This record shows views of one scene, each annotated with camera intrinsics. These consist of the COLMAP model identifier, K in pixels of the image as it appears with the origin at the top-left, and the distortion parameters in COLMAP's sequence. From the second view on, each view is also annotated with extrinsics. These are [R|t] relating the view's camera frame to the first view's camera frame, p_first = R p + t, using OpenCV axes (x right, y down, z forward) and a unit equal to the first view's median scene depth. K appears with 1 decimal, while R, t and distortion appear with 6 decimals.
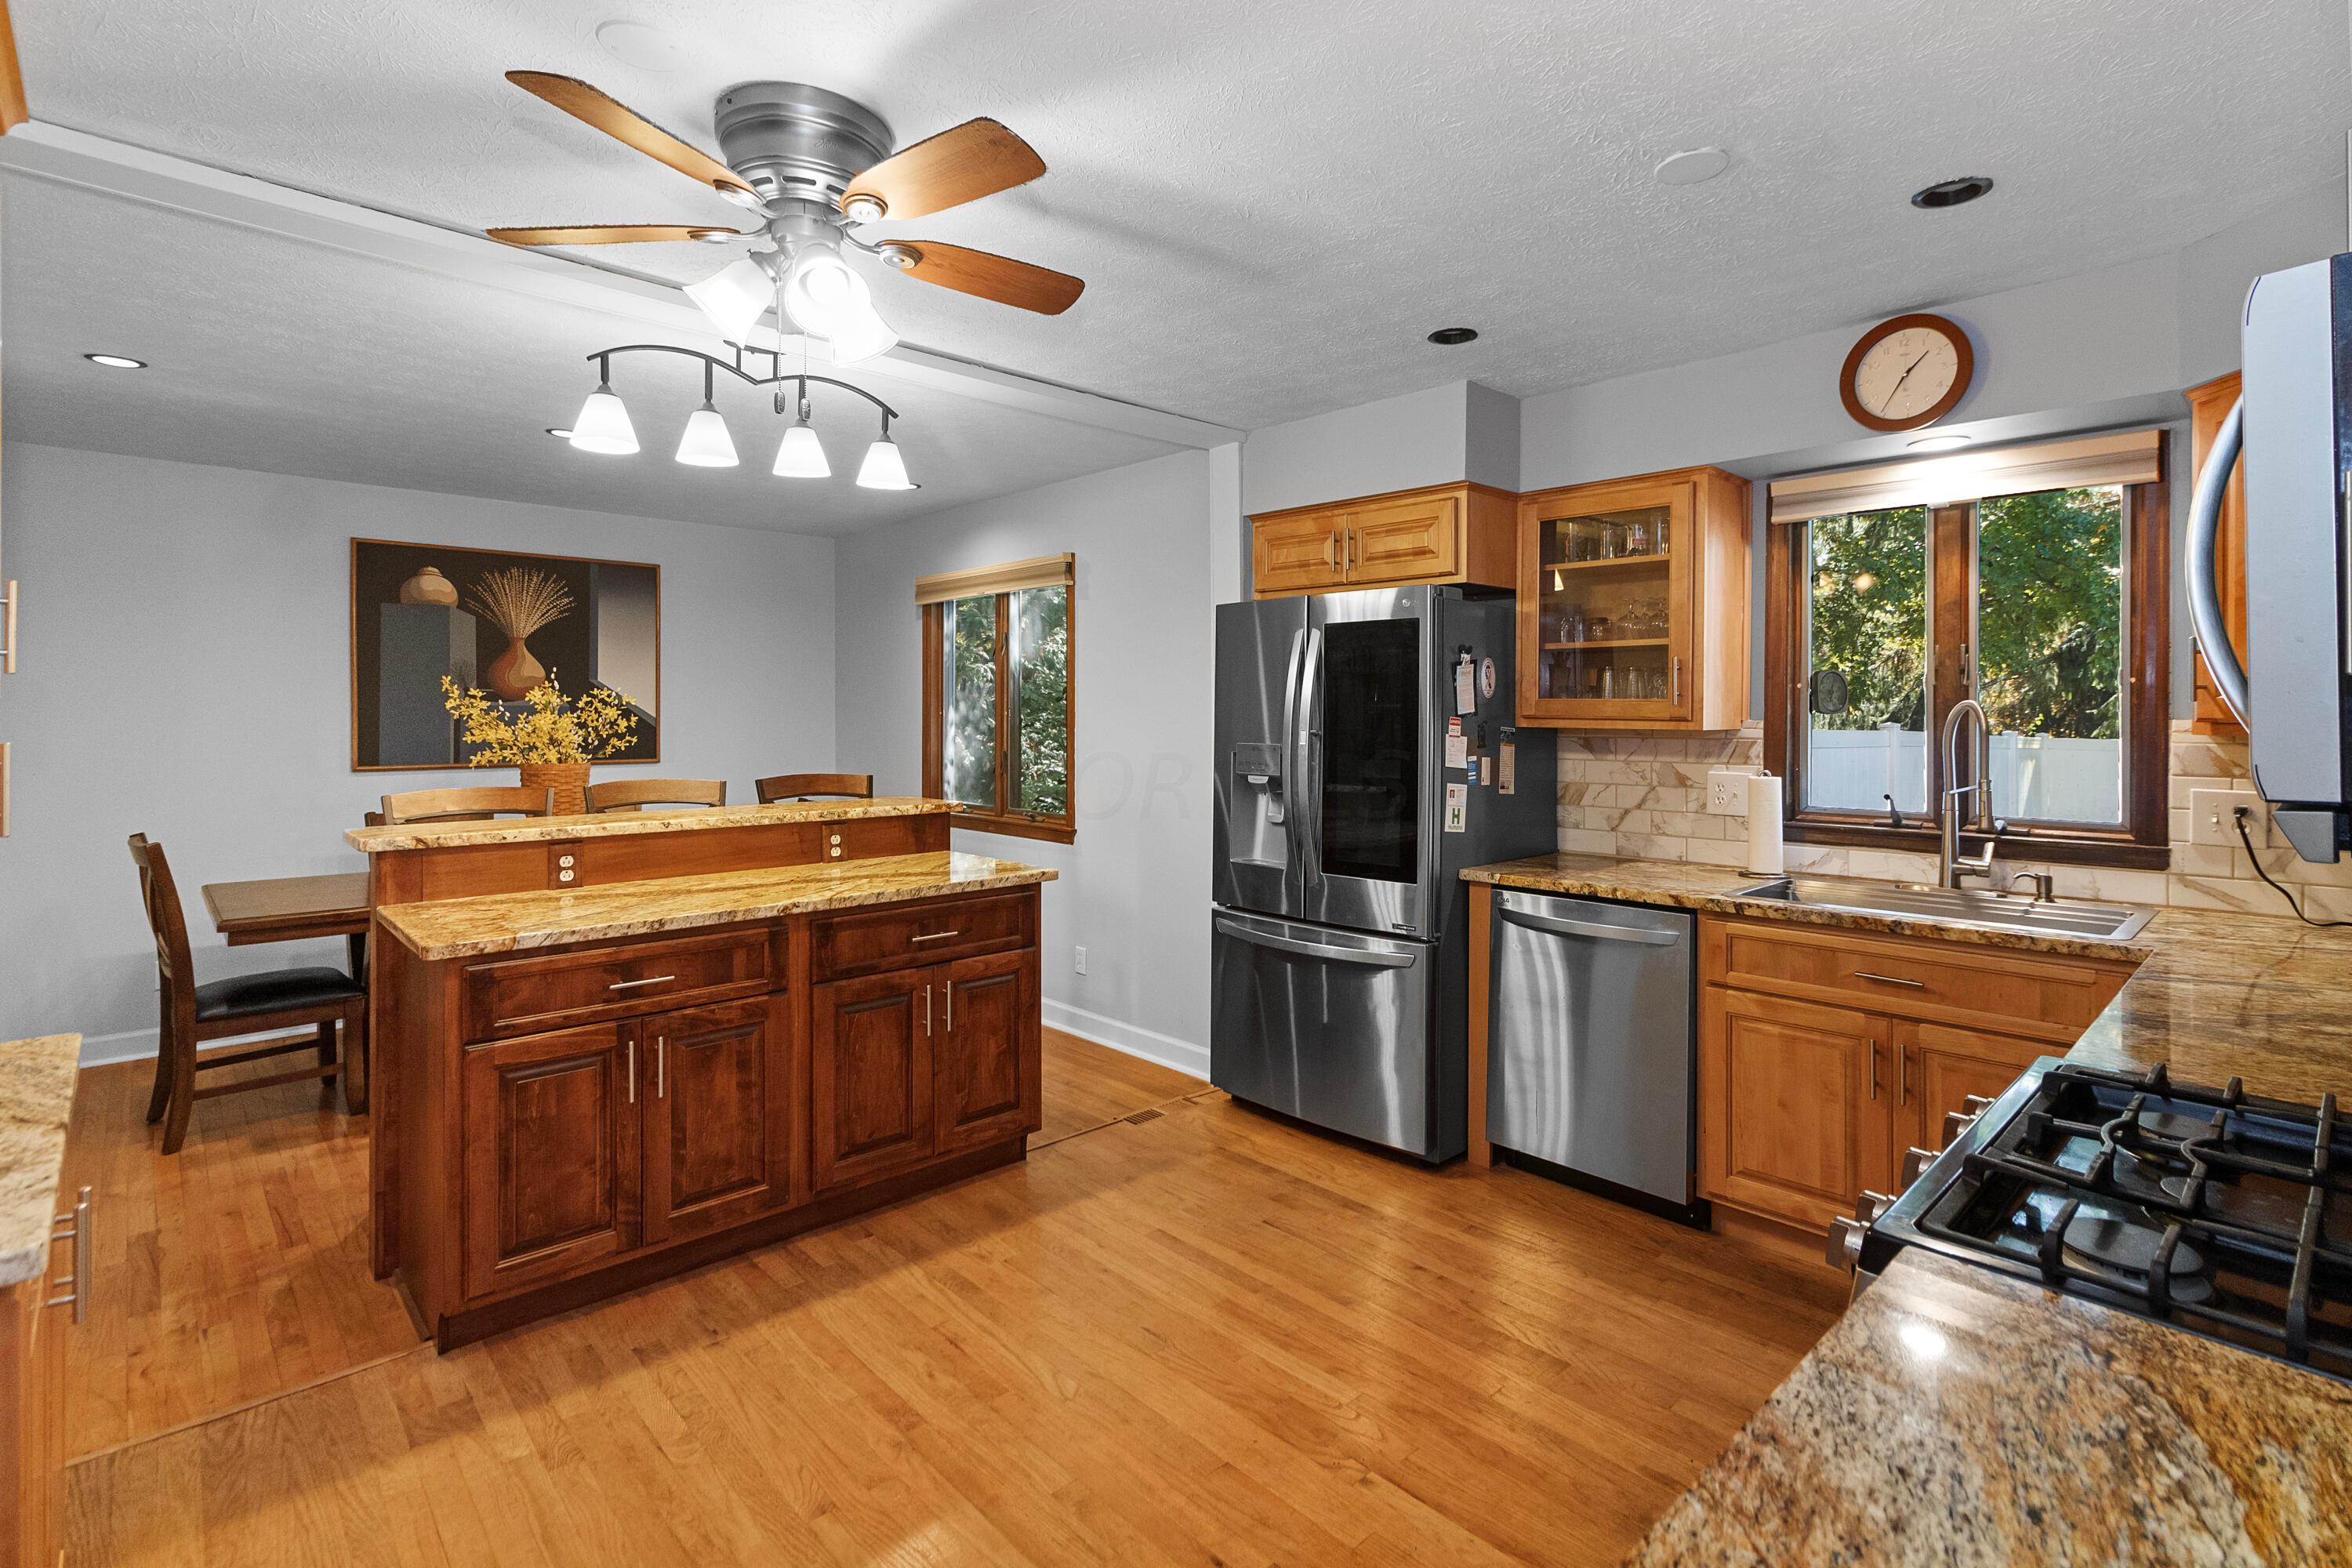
lens RADIAL K [[1100.8, 0, 1186.8], [0, 1100.8, 717.6], [0, 0, 1]] dist [0.002987, 0.000022]
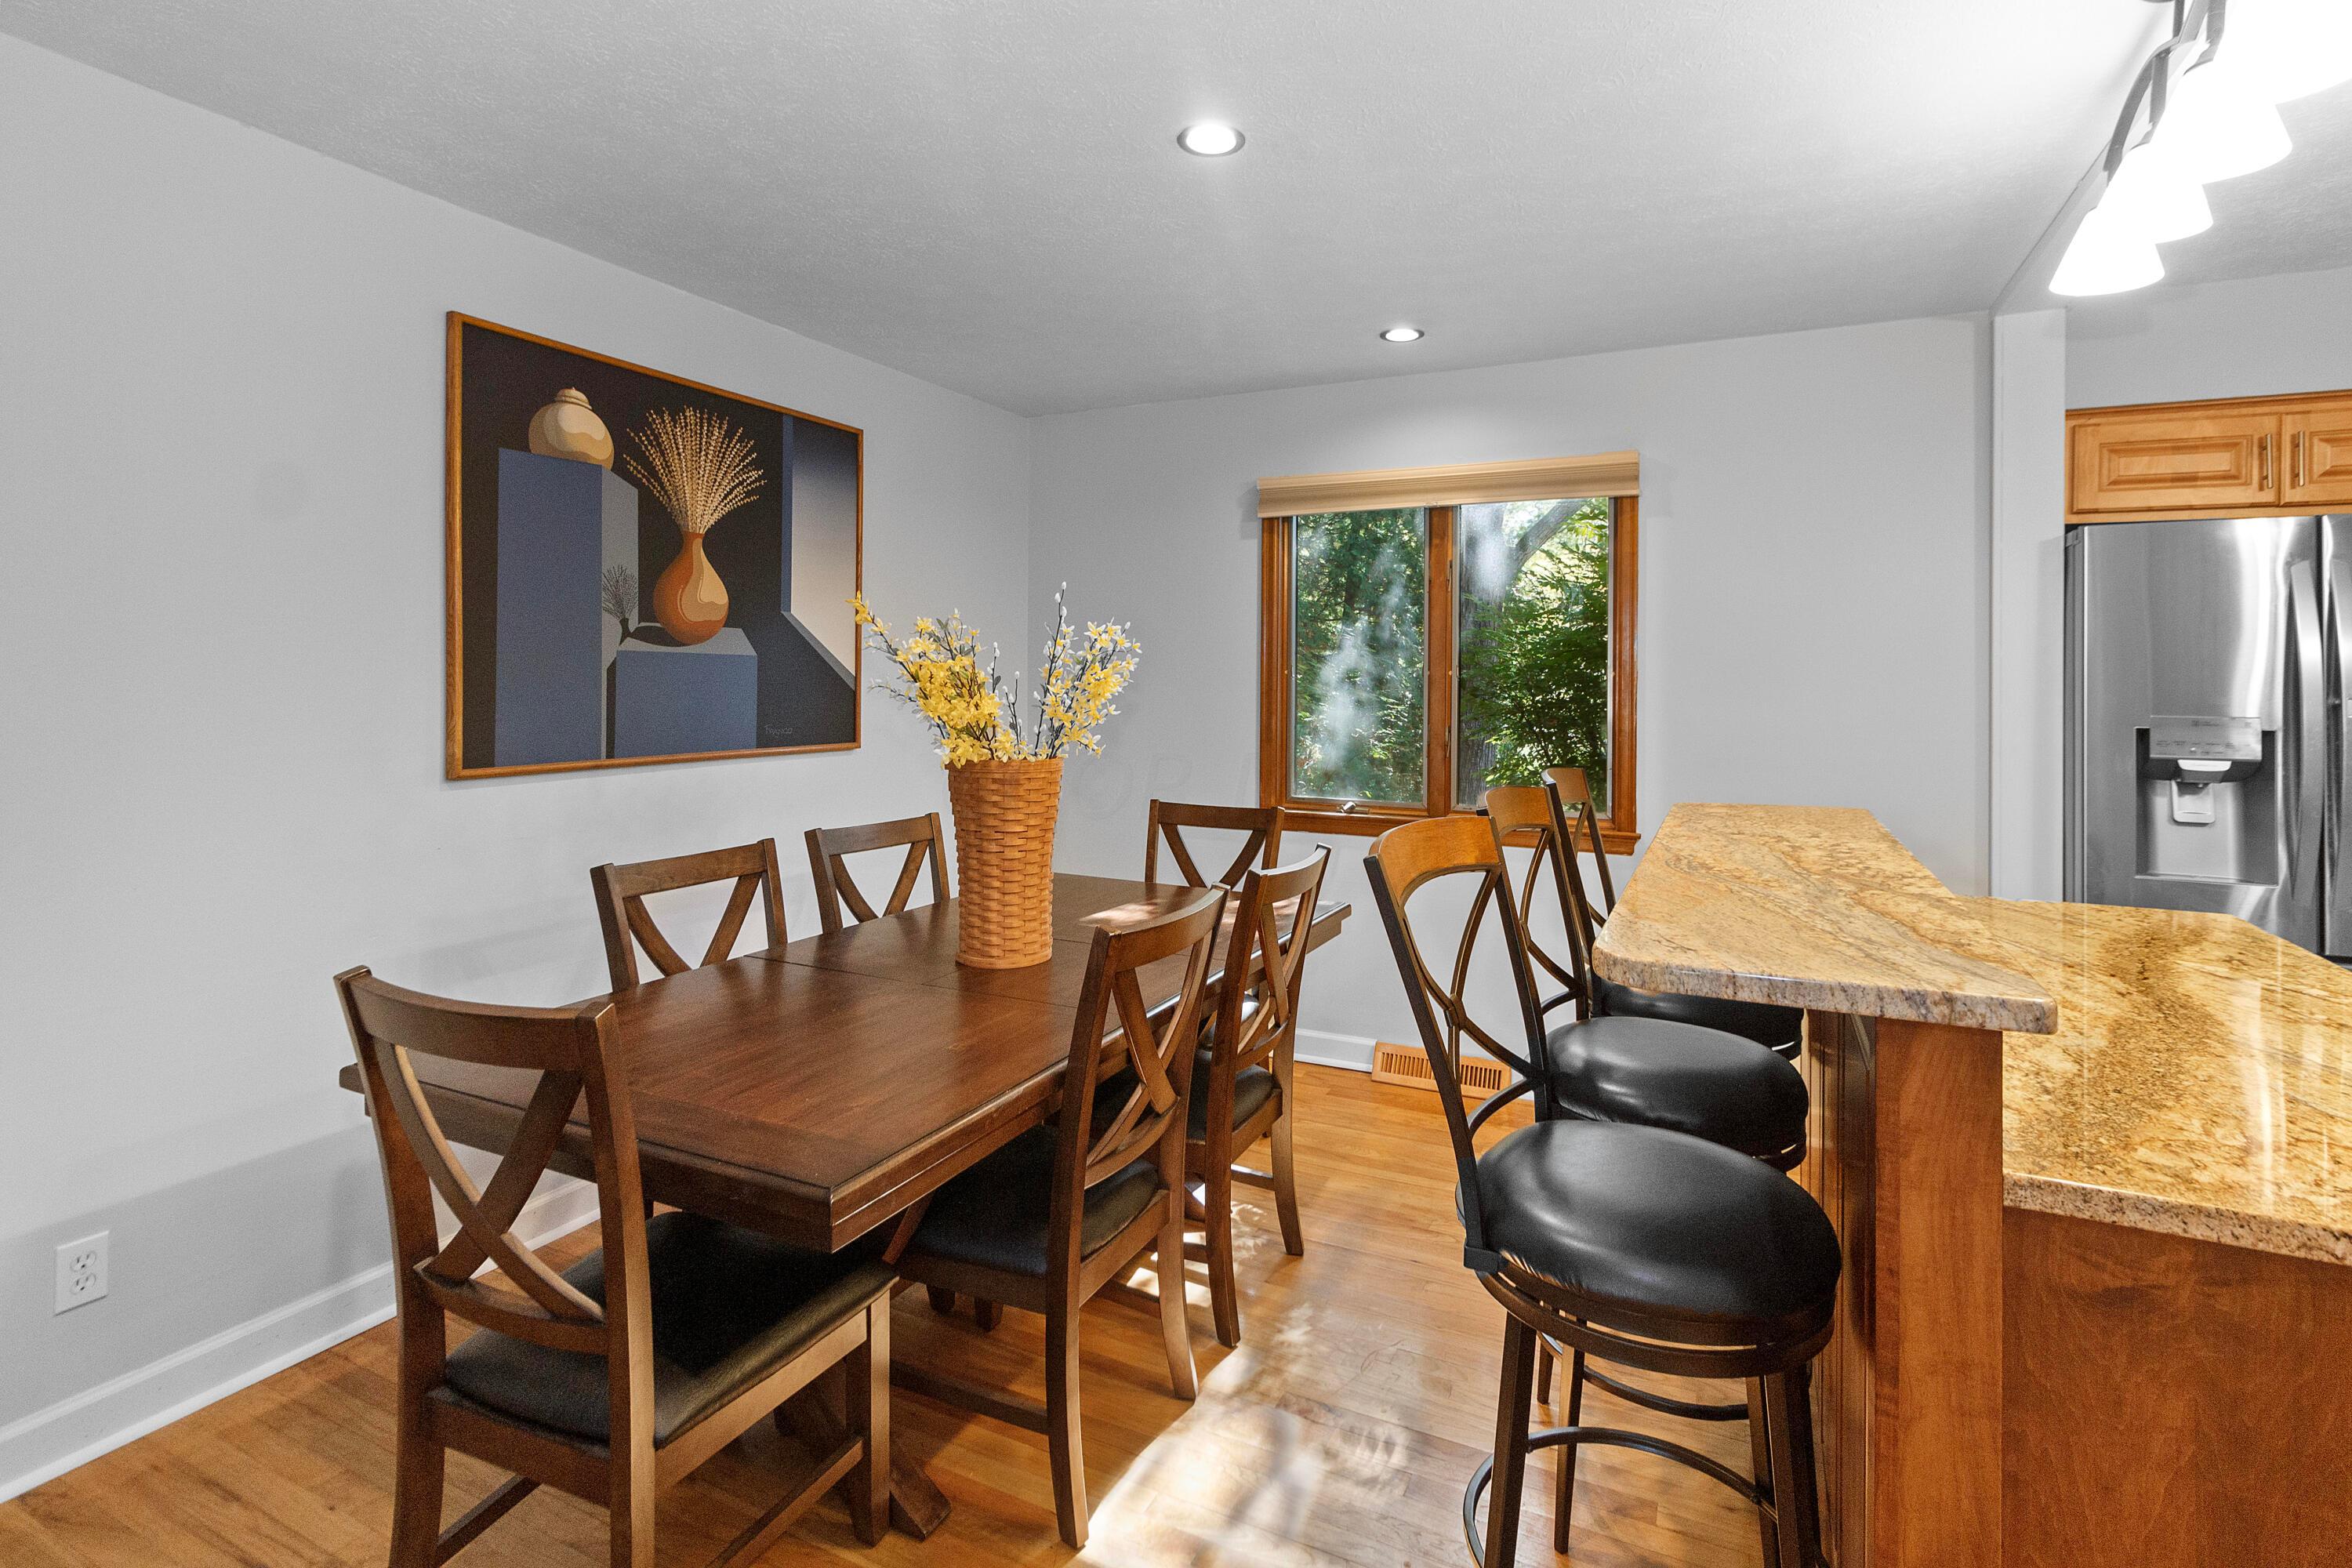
lens RADIAL K [[1100.8, 0, 1182.6], [0, 1100.8, 679.7], [0, 0, 1]] dist [0.002987, 0.000022]
pose [[0.933966, 0.004194, 0.357338, -1.027443], [-0.004939, 0.999987, 0.001173, 0.001691], [-0.357328, -0.002860, 0.933974, 0.683625]]
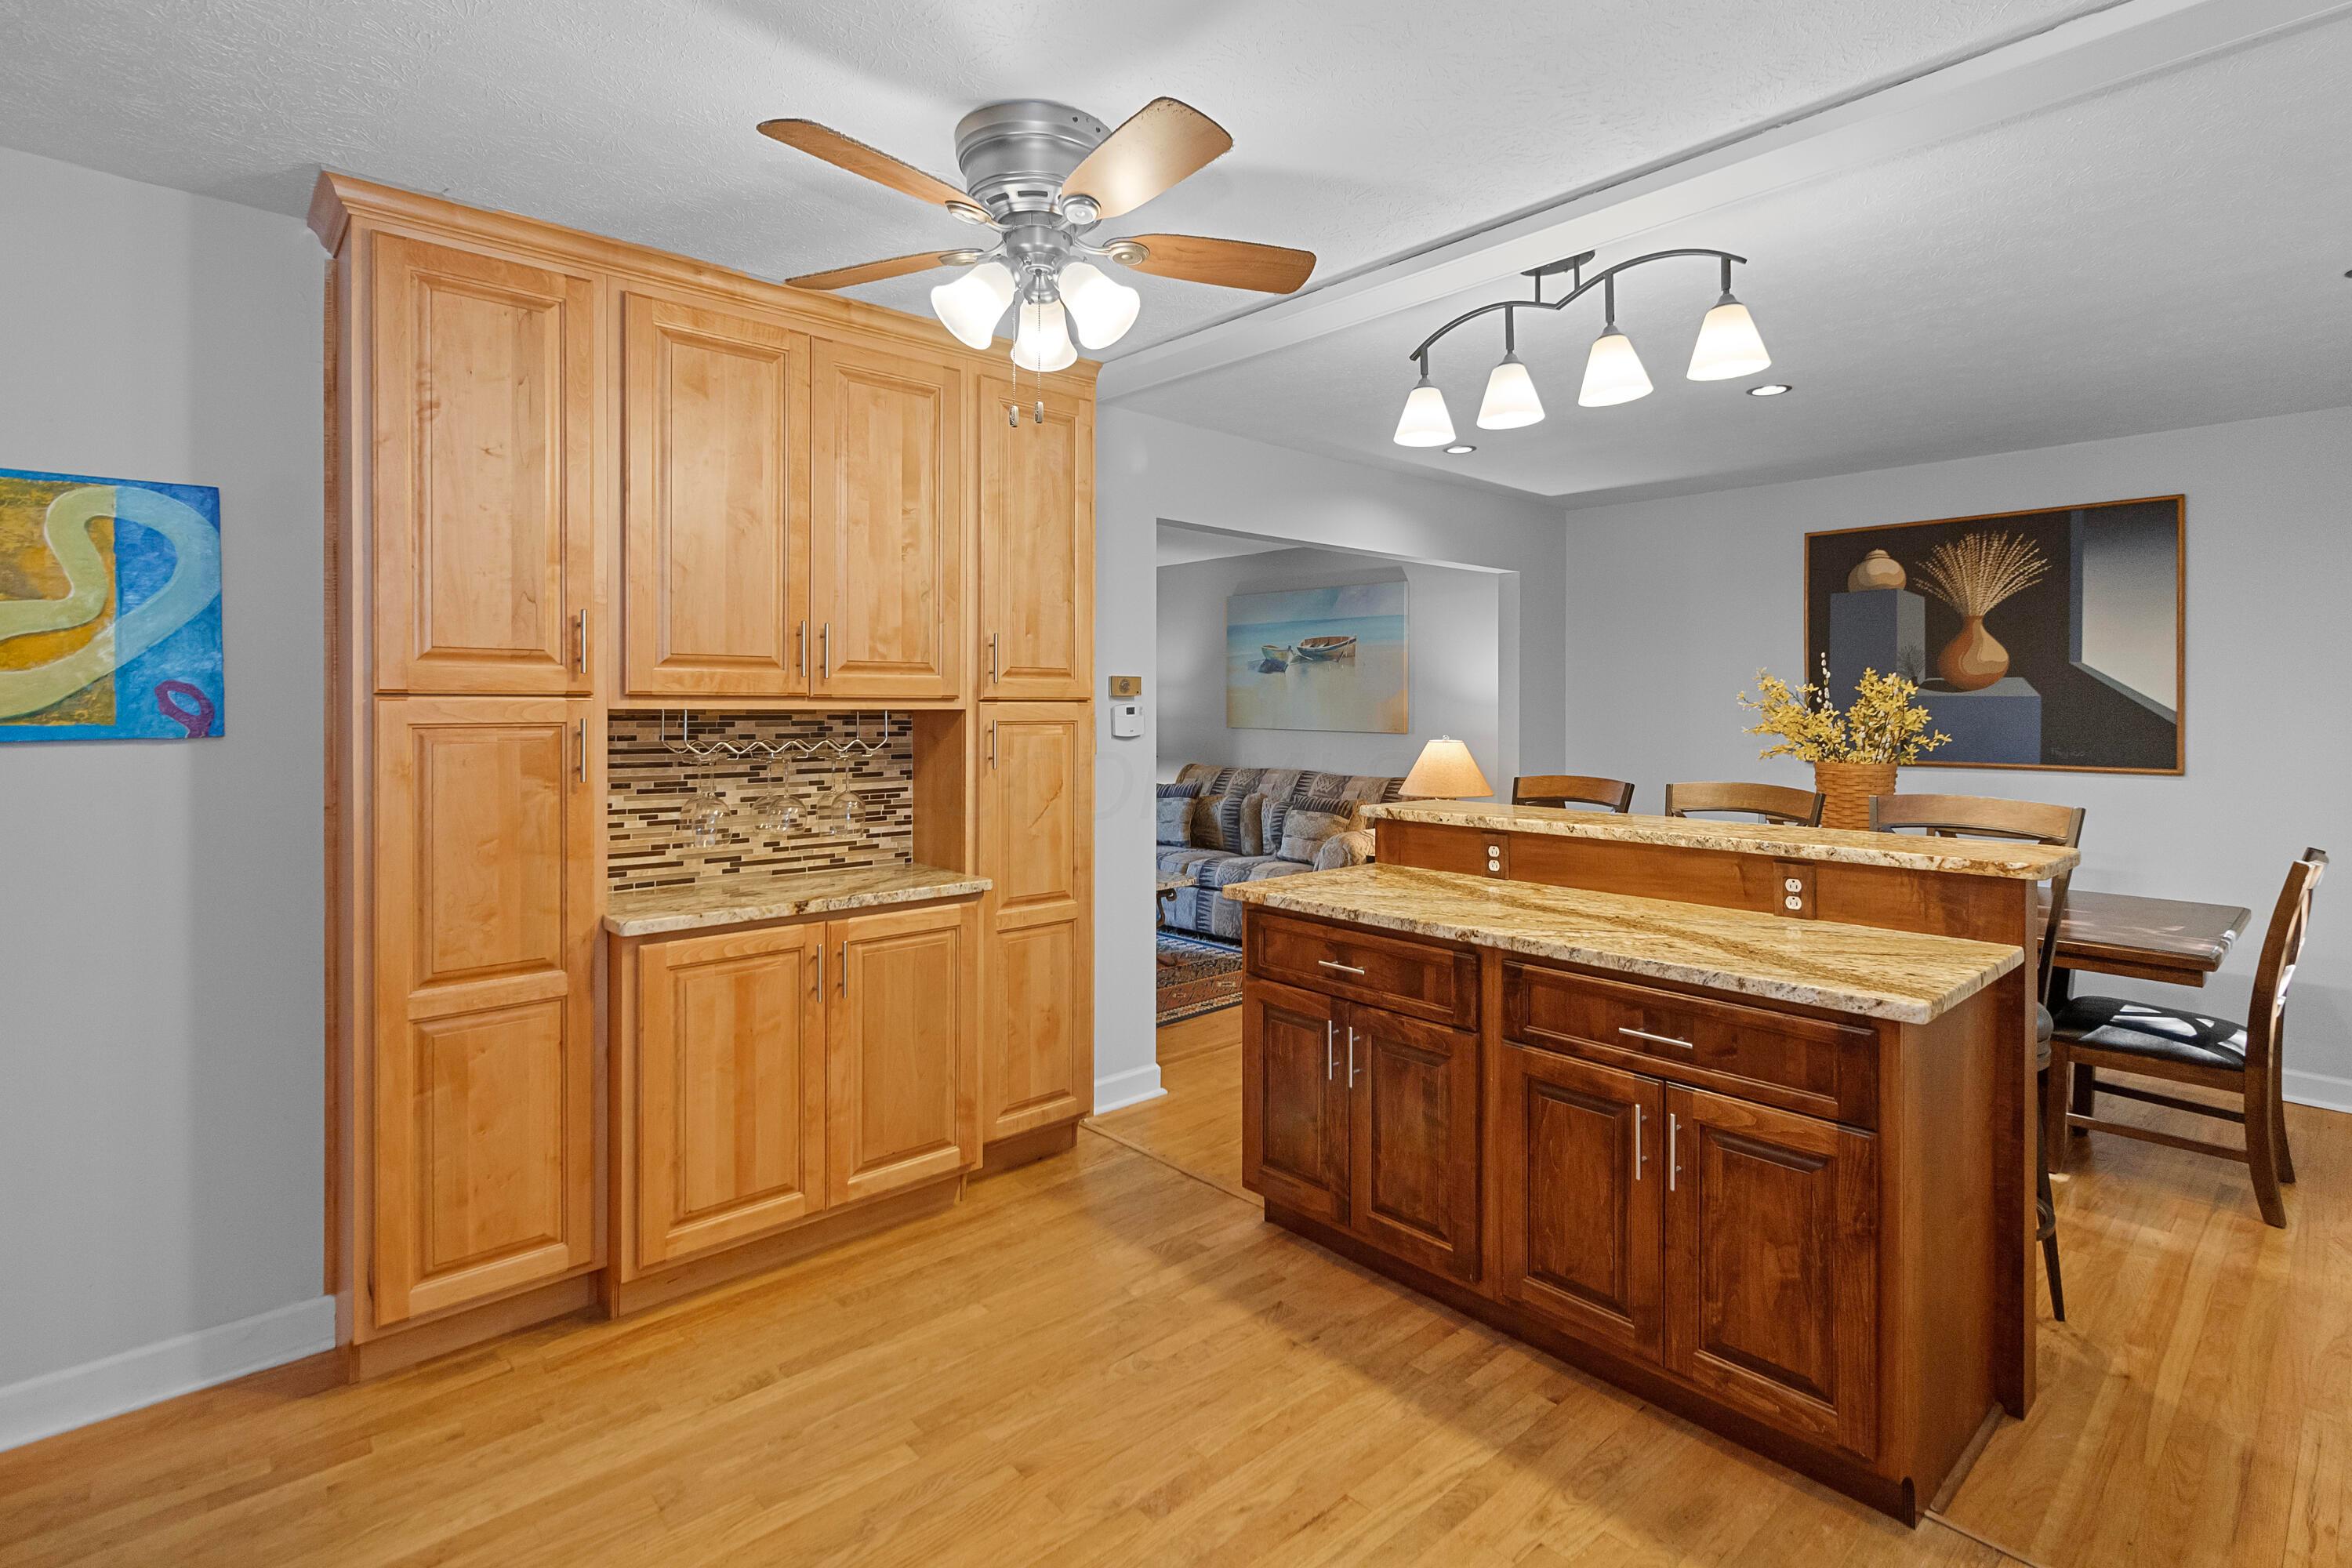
lens RADIAL K [[1100.8, 0, 1200.4], [0, 1100.8, 714.0], [0, 0, 1]] dist [0.002987, 0.000022]
pose [[0.000046, 0.007020, -0.999975, 0.437240], [-0.003866, 0.999968, 0.007019, -0.001380], [0.999993, 0.003866, 0.000073, 0.721295]]
